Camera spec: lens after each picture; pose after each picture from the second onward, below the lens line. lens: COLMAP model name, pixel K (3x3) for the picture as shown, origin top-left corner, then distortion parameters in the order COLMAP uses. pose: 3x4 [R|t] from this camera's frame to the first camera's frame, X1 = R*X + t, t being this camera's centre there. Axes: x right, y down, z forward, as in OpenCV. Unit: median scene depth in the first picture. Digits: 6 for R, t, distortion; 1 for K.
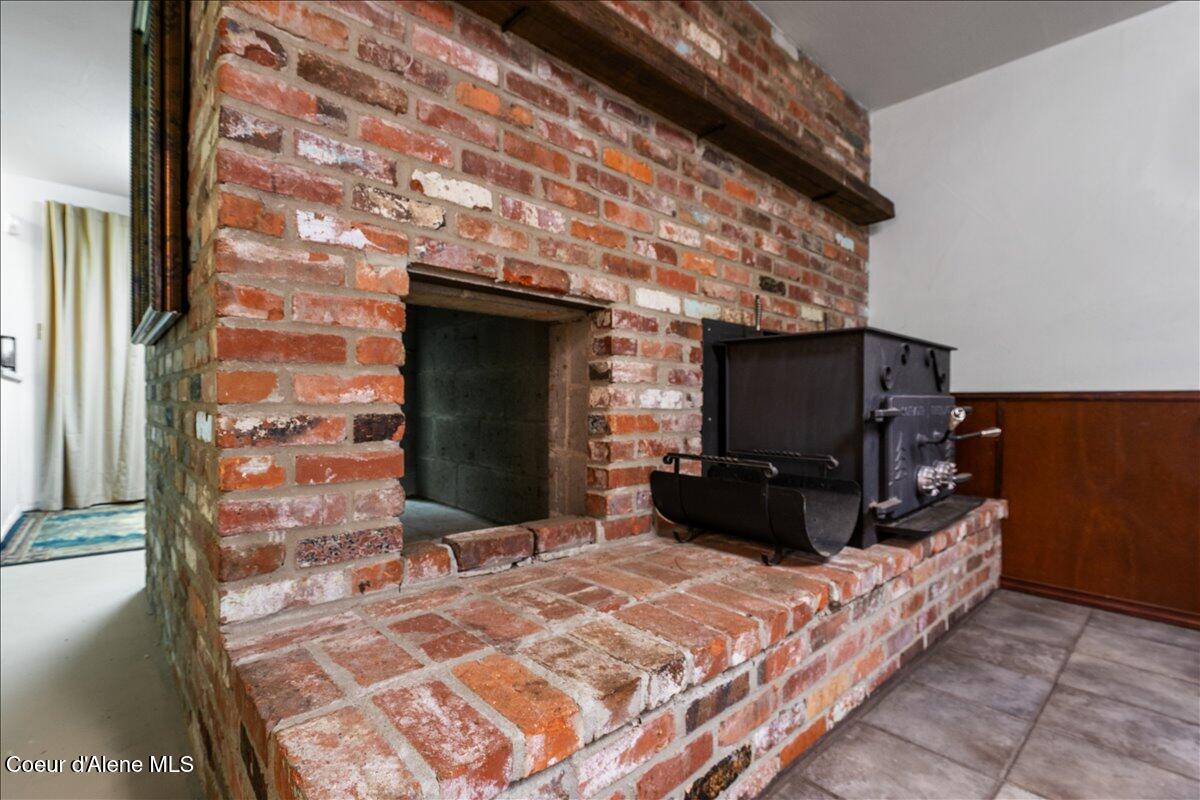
lens RADIAL K [[544.9, 0, 601.1], [0, 544.9, 404.6], [0, 0, 1]] dist [-0.010921, 0.004955]
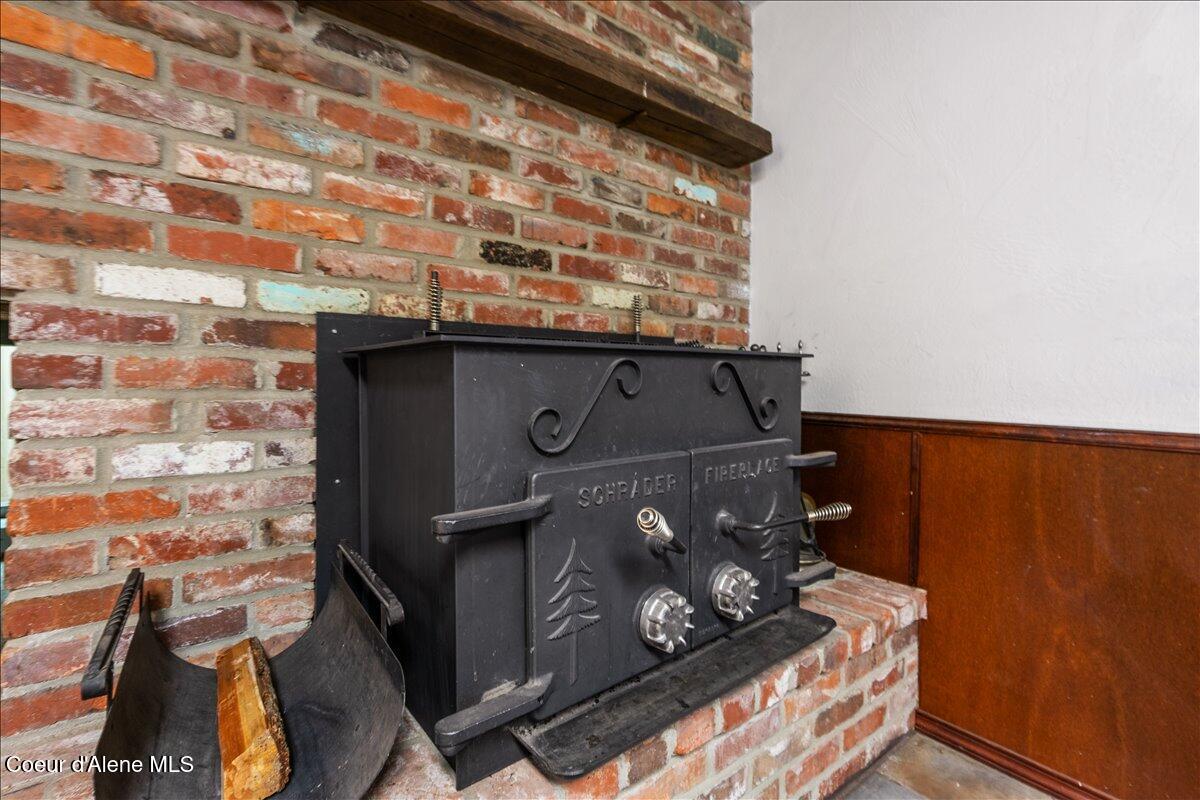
lens RADIAL K [[544.9, 0, 597.2], [0, 544.9, 378.8], [0, 0, 1]] dist [-0.010921, 0.004955]
pose [[0.996558, 0.000624, -0.082897, 0.515328], [-0.001070, 0.999985, -0.005337, -0.079898], [0.082892, 0.005408, 0.996544, 0.417240]]
